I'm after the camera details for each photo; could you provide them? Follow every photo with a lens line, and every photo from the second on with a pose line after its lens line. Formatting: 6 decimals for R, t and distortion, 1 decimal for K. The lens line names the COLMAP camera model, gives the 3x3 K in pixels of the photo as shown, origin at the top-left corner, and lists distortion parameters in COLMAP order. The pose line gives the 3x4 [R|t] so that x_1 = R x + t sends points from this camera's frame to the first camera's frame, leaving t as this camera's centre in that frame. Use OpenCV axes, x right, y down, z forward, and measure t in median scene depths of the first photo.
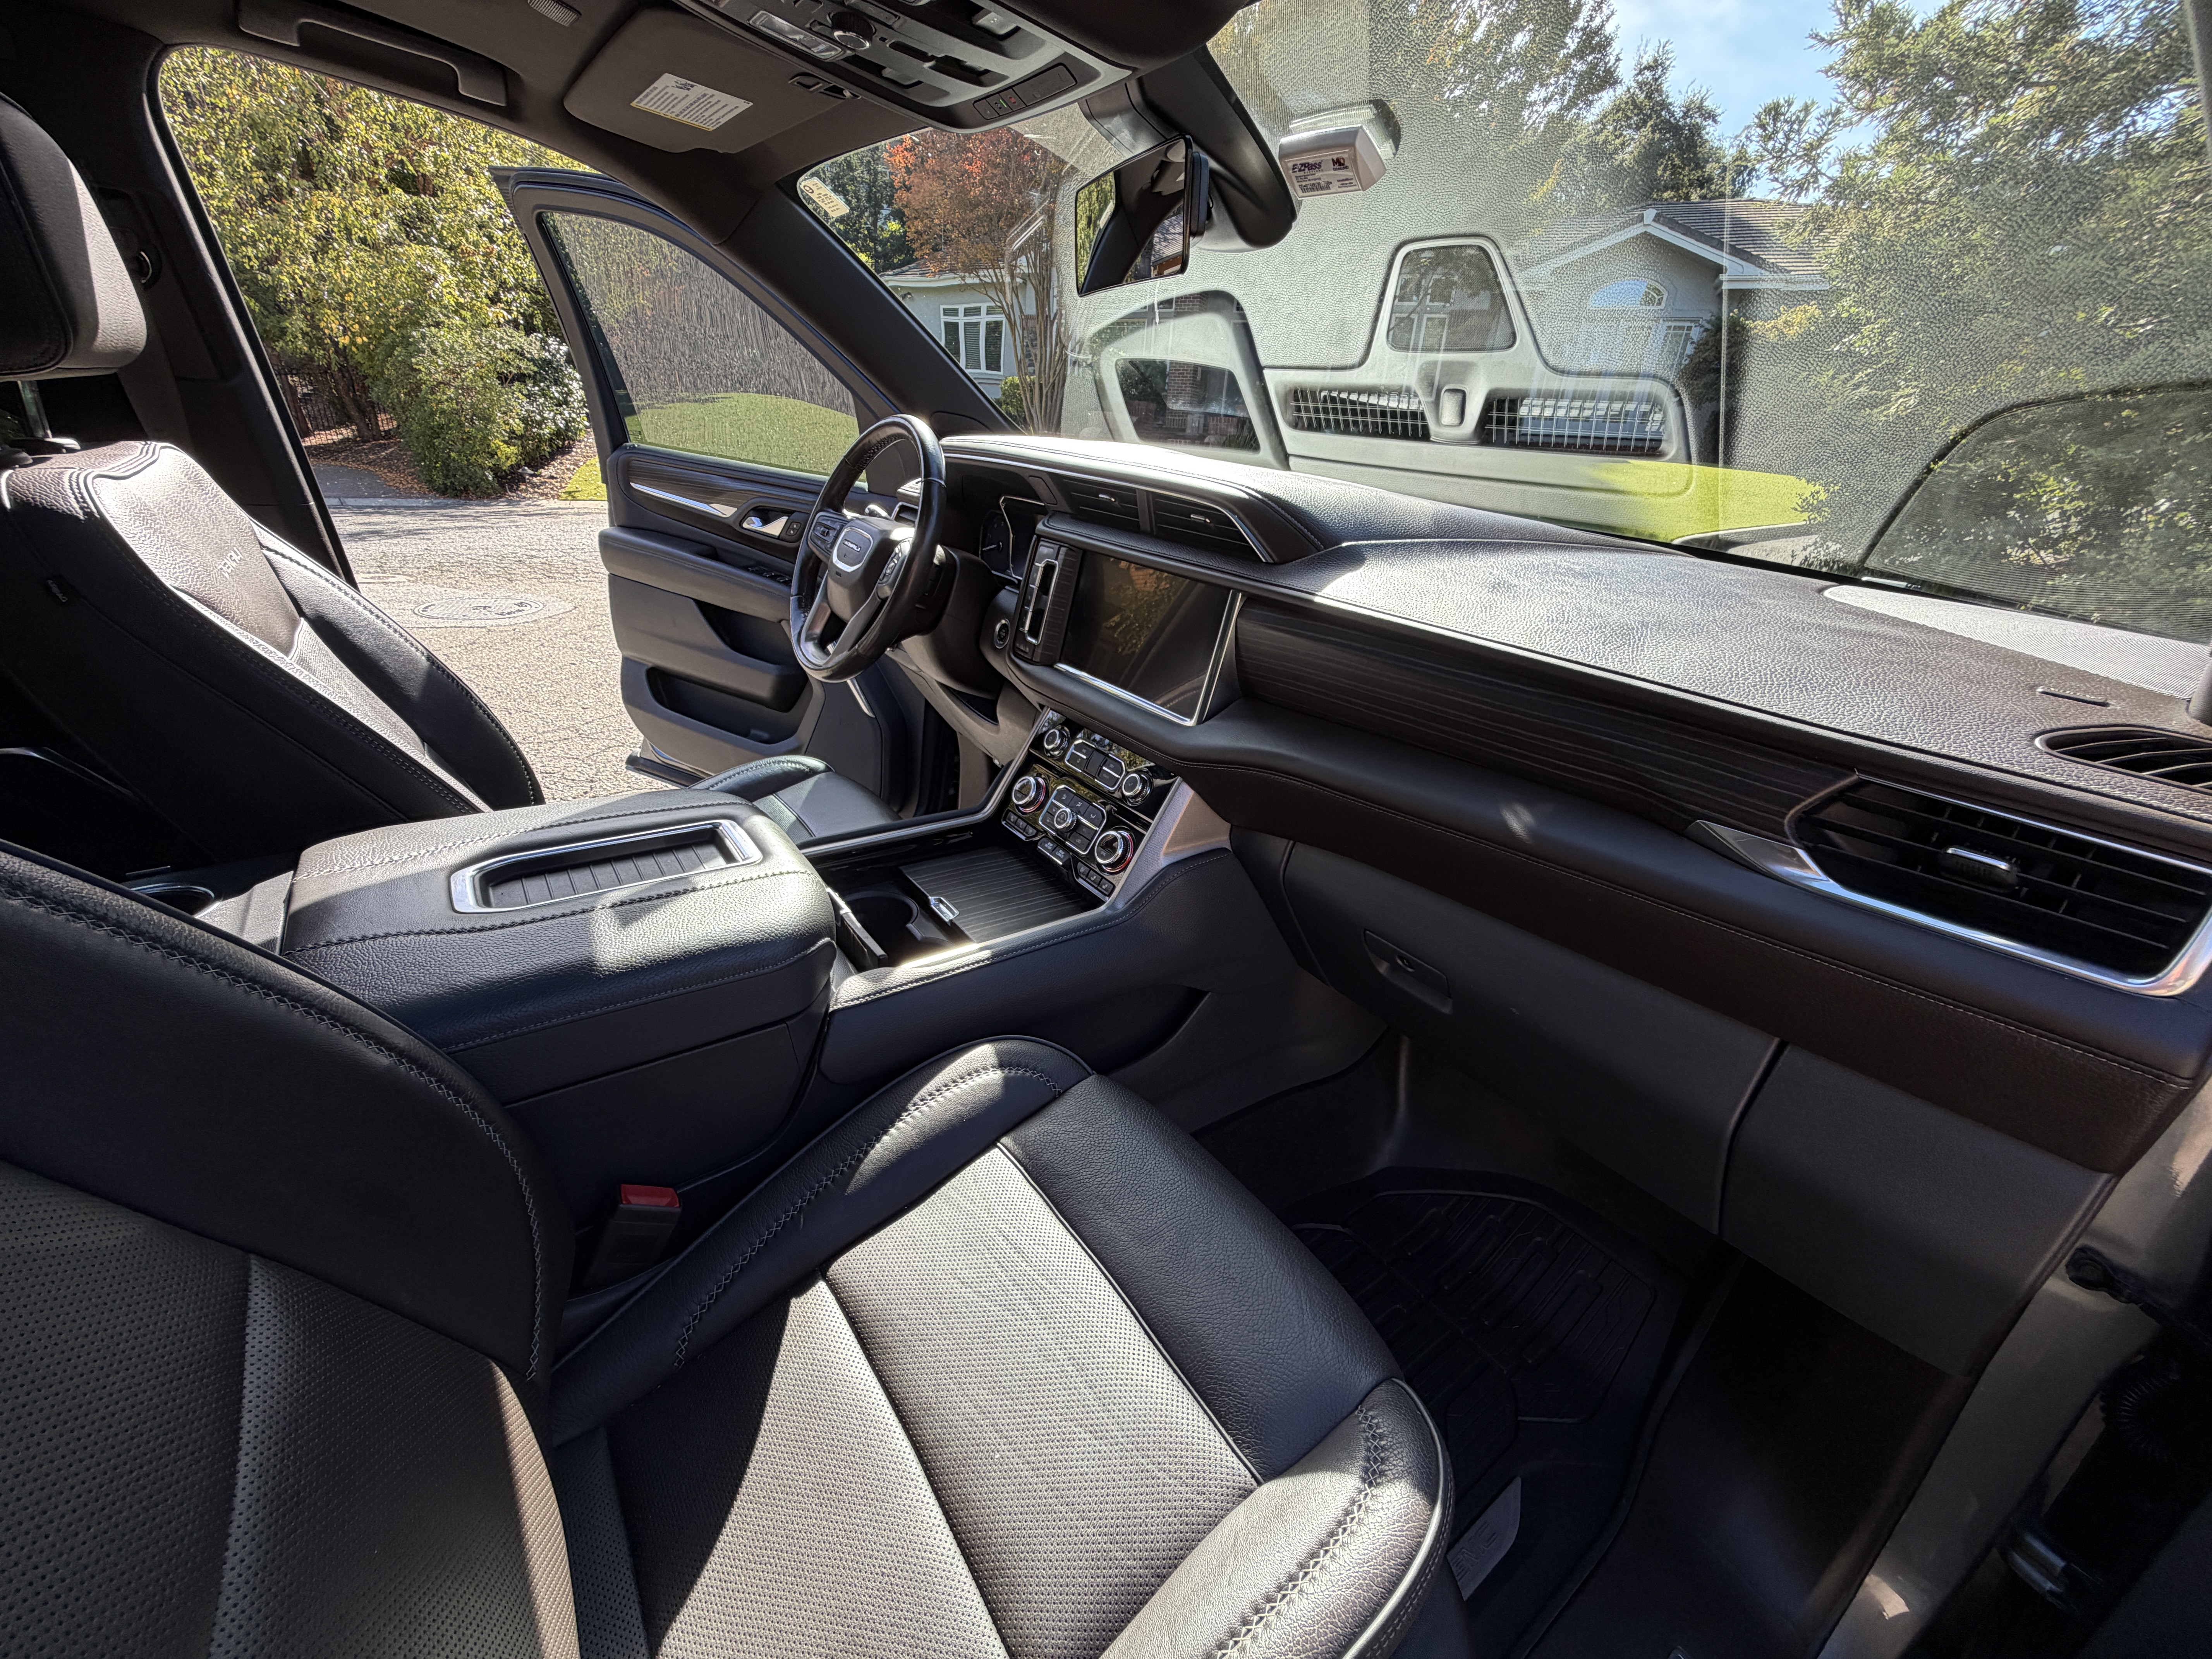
lens RADIAL K [[887.3, 0, 1104.0], [0, 887.3, 834.4], [0, 0, 1]] dist [-0.000252, 0.000673]
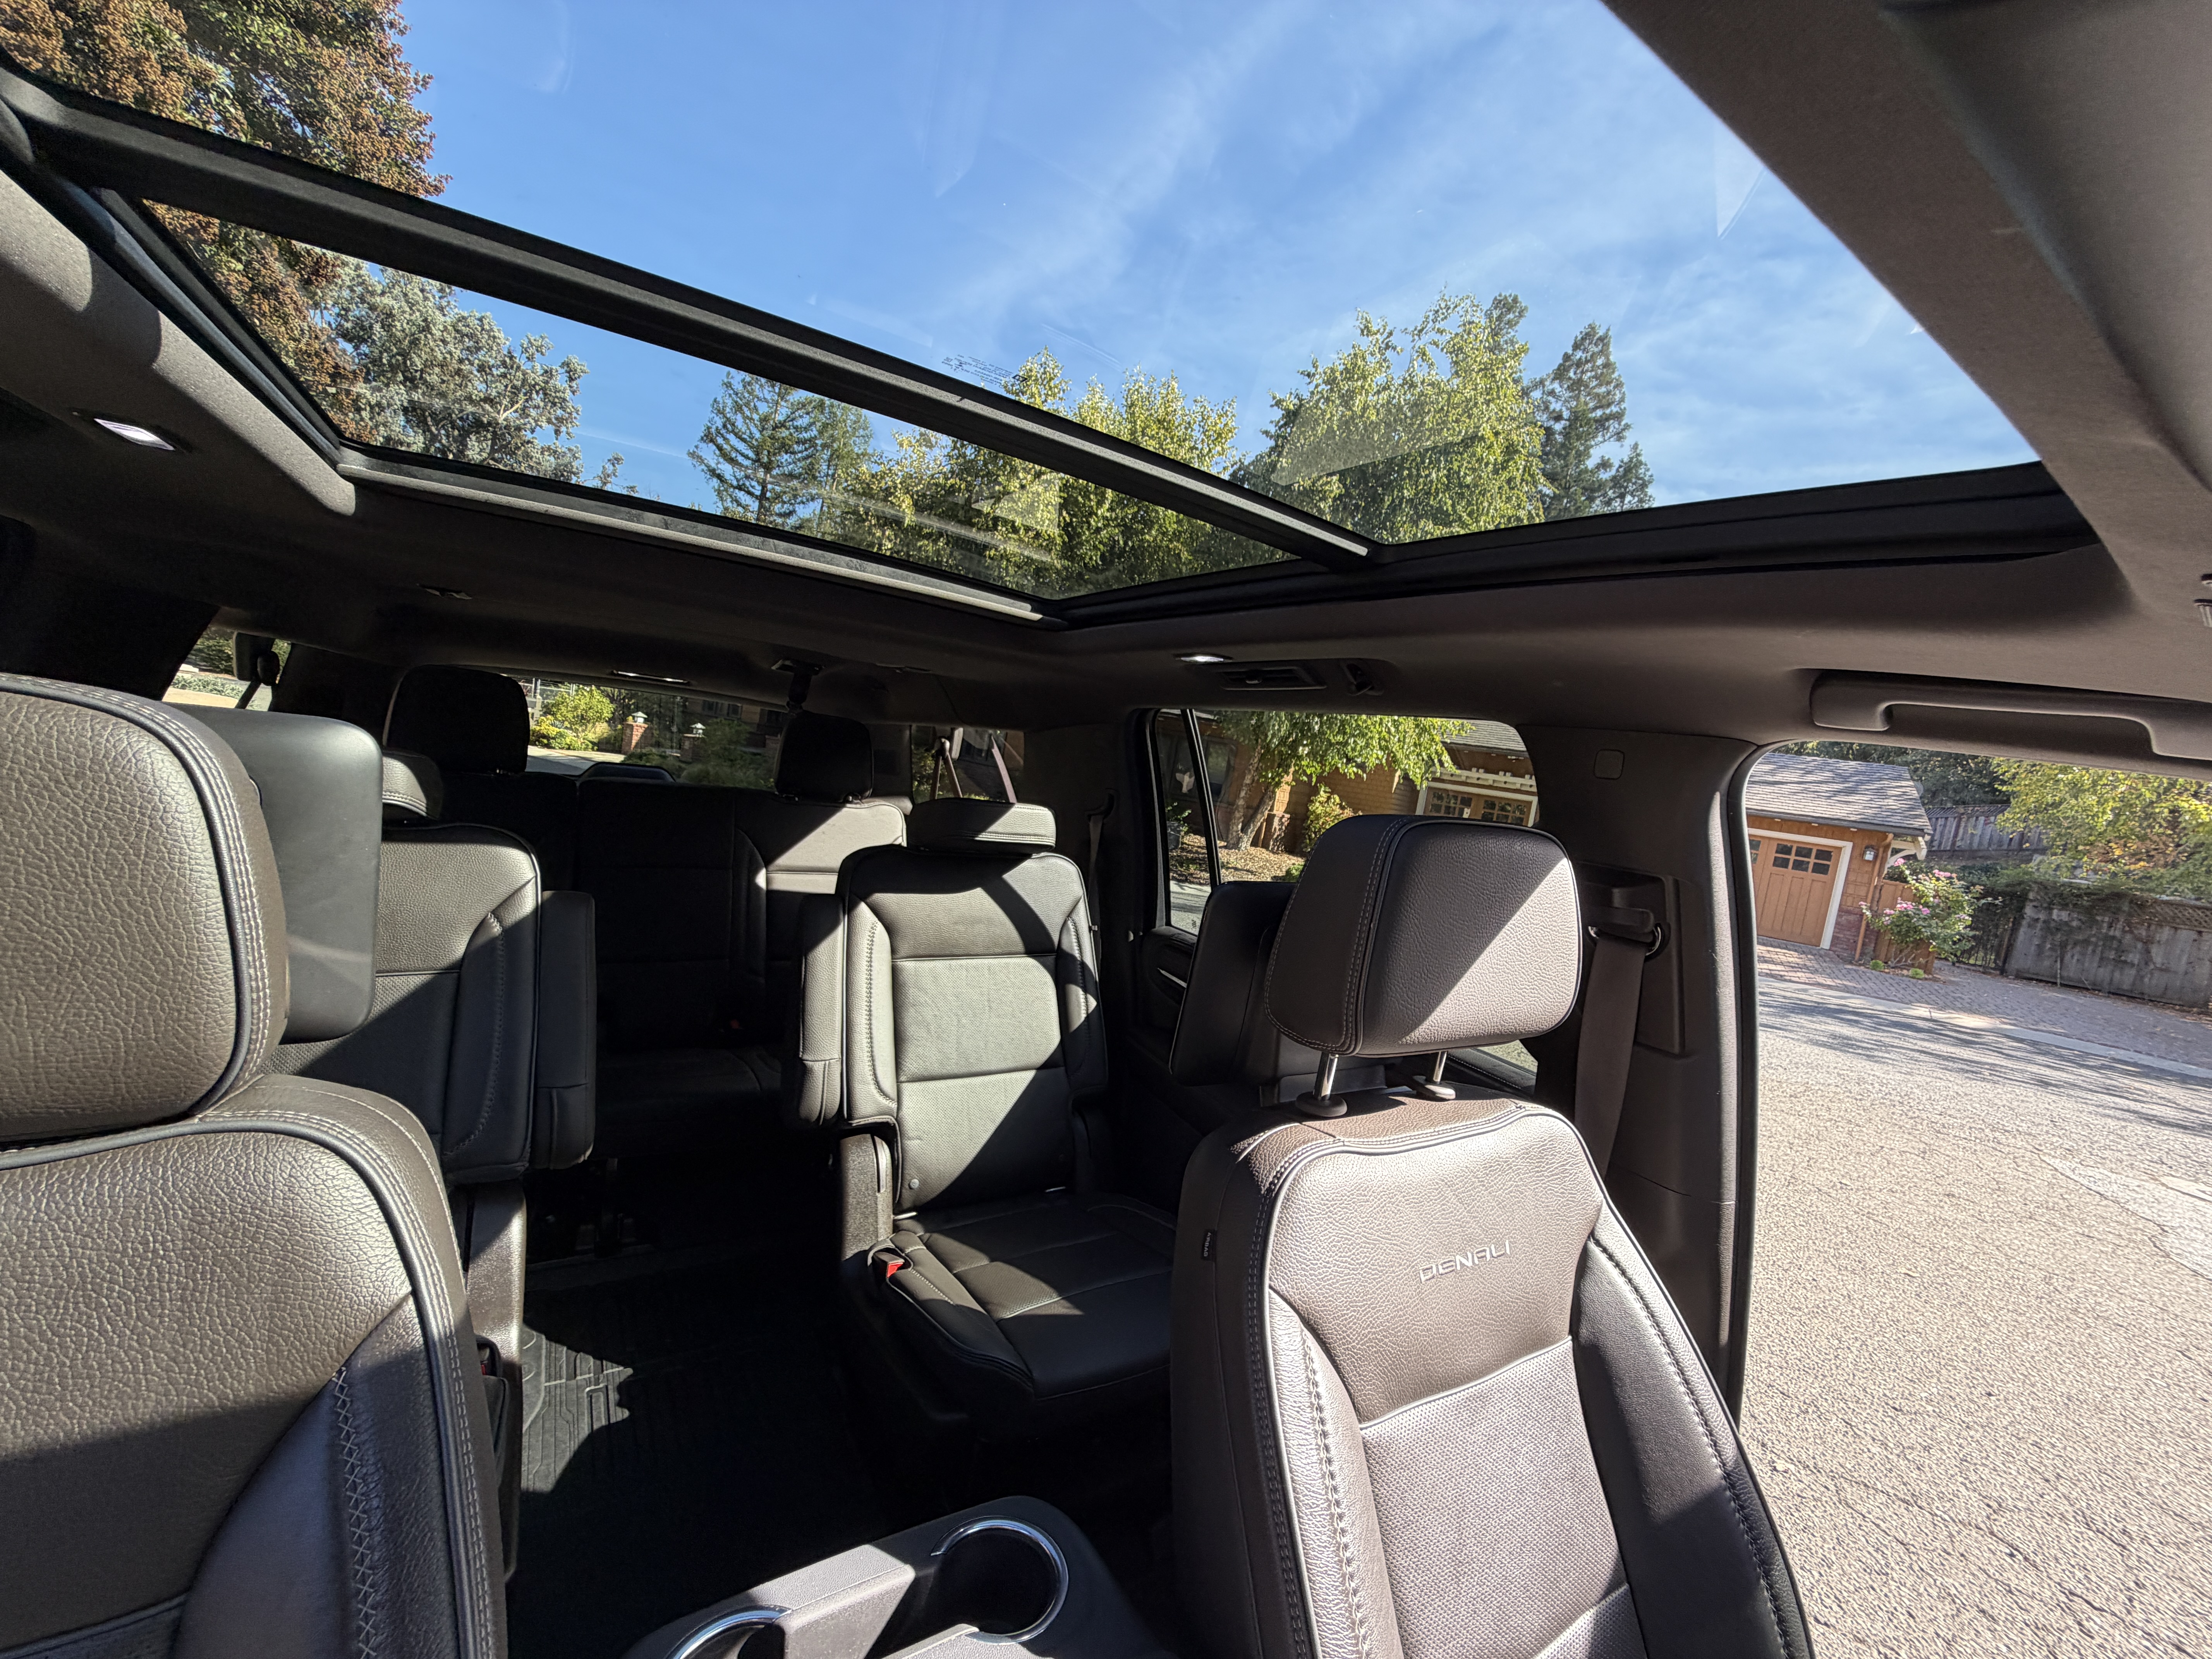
lens RADIAL K [[887.3, 0, 1104.0], [0, 887.3, 834.4], [0, 0, 1]] dist [-0.000252, 0.000673]
pose [[-0.030183, 0.018916, -0.999365, -0.170259], [-0.550050, 0.834503, 0.032409, -0.521649], [0.834586, 0.550679, -0.014783, 0.554385]]
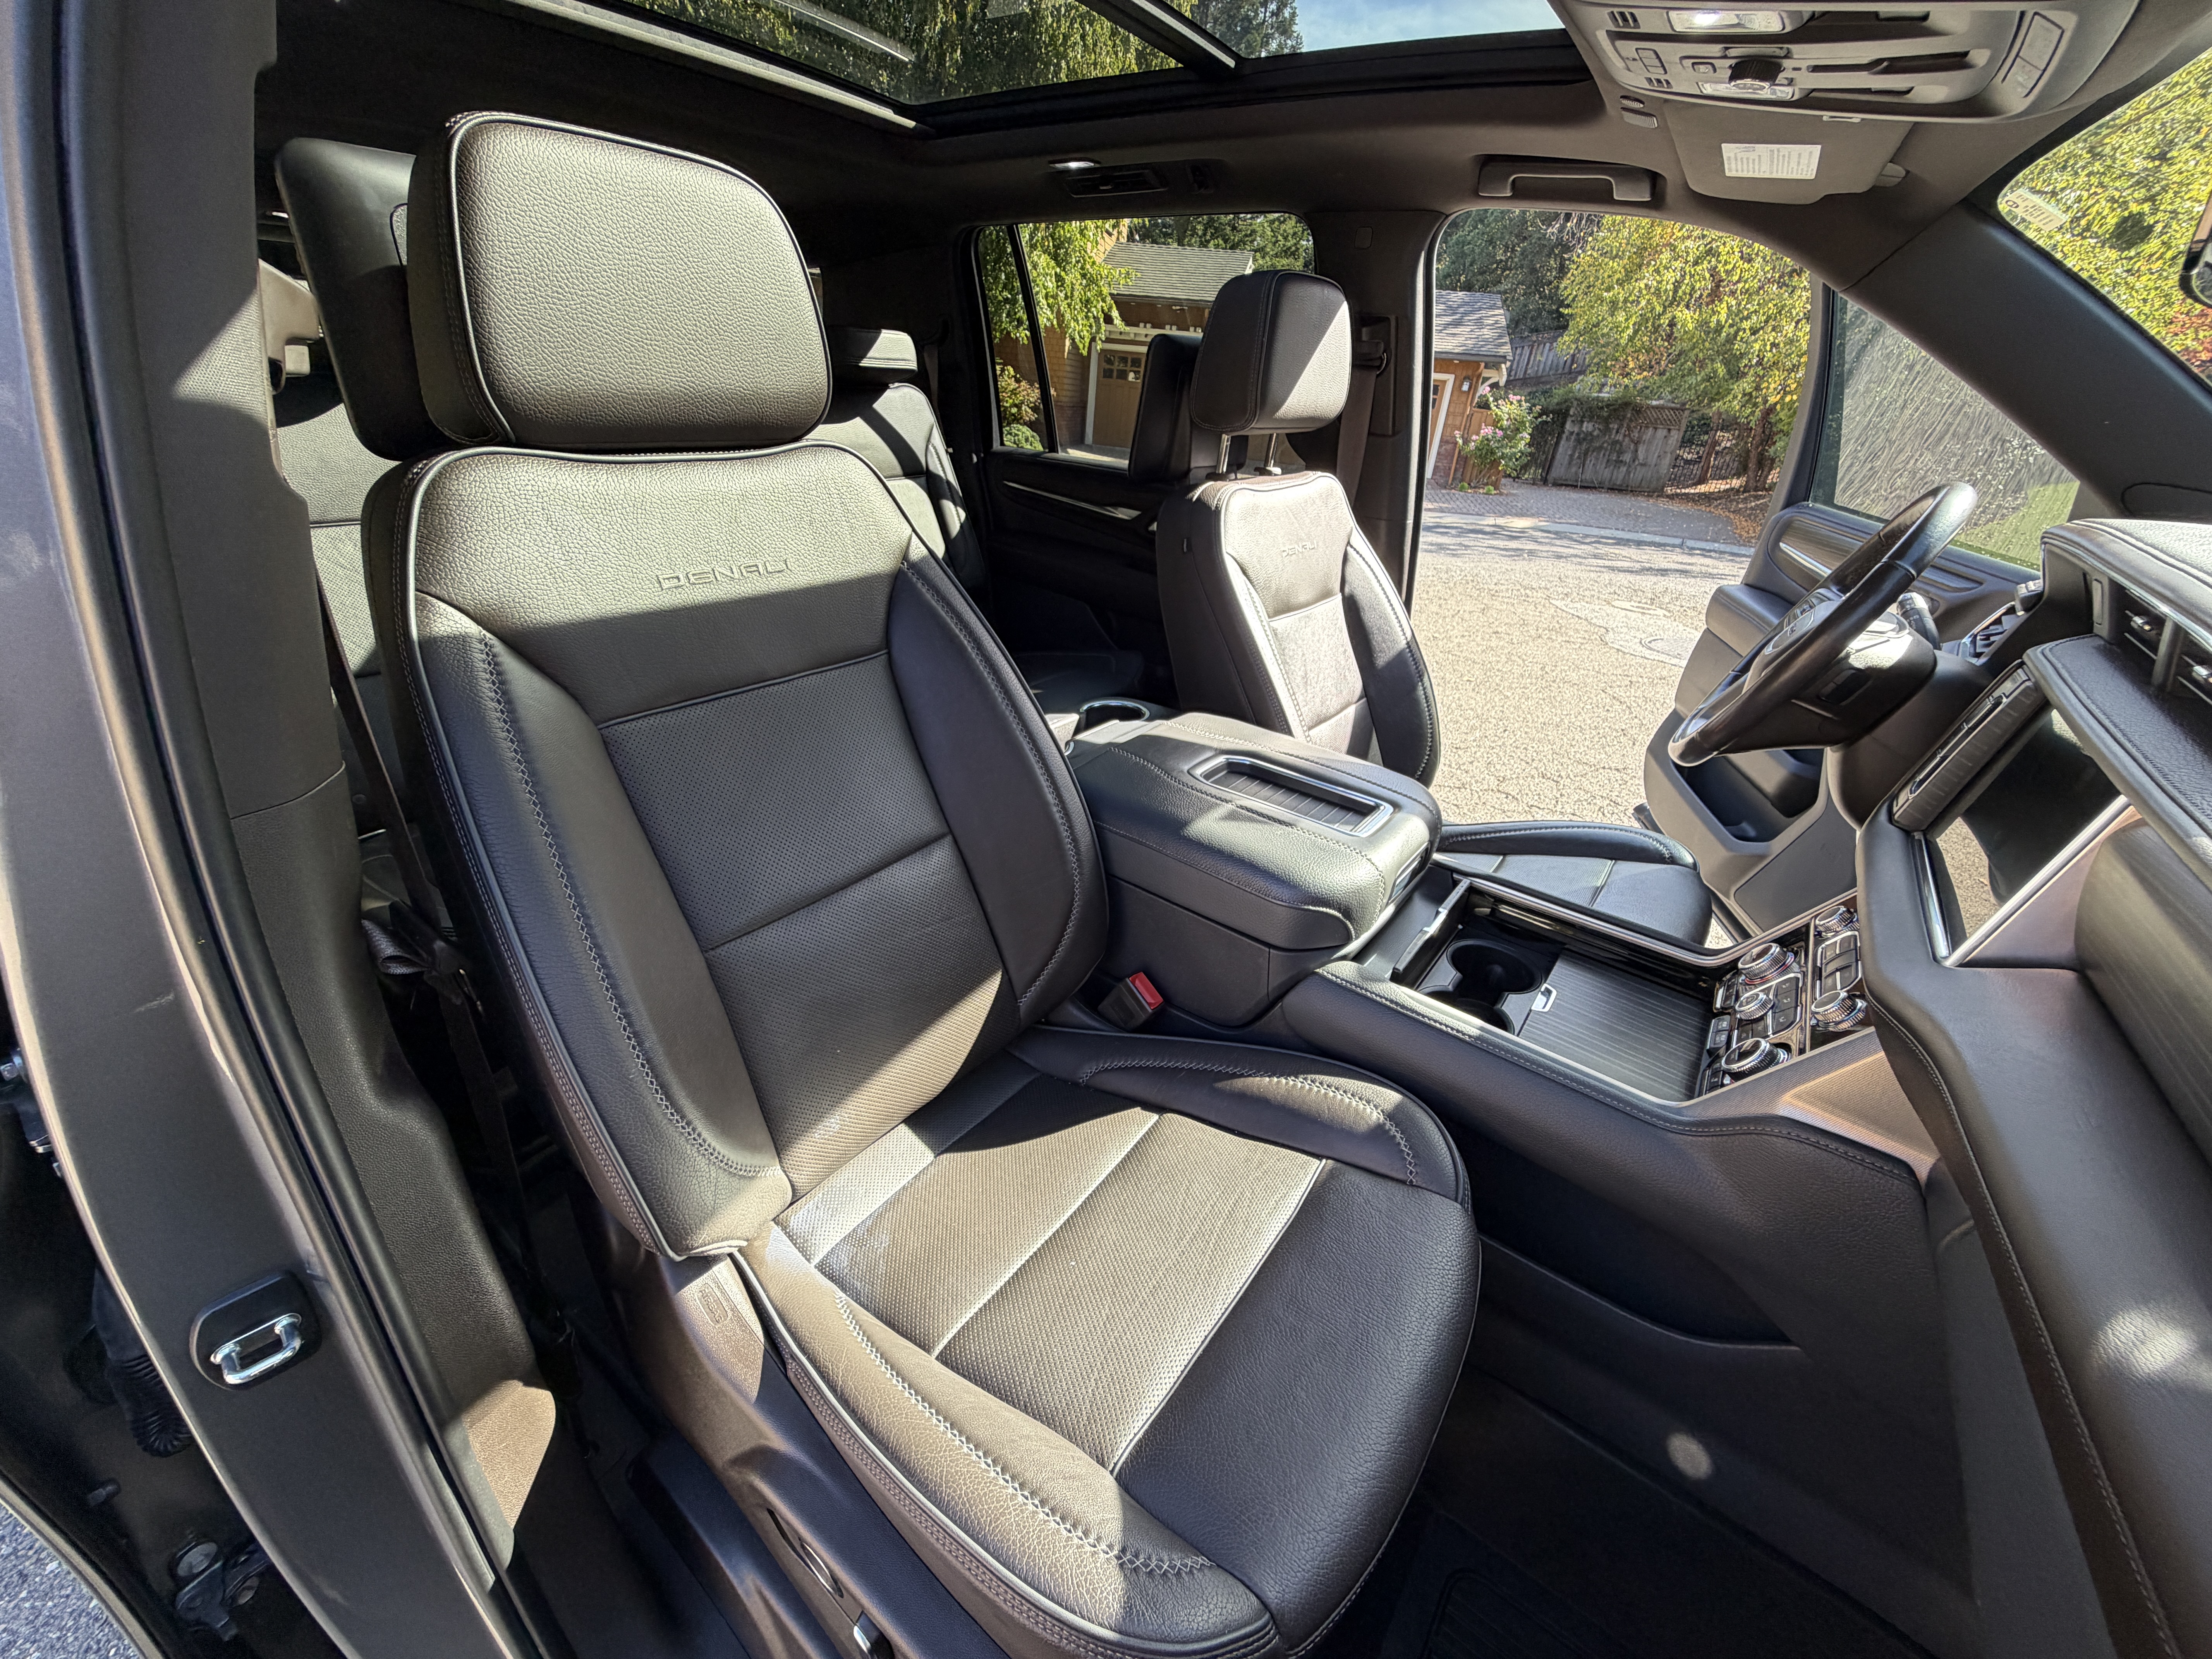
lens RADIAL K [[870.4, 0, 1106.0], [0, 870.4, 829.5], [0, 0, 1]] dist [-0.000221, 0.000131]
pose [[0.323459, 0.403003, -0.856133, 0.448365], [-0.446053, 0.862878, 0.237652, -0.097252], [0.834512, 0.305010, 0.458866, 0.177608]]
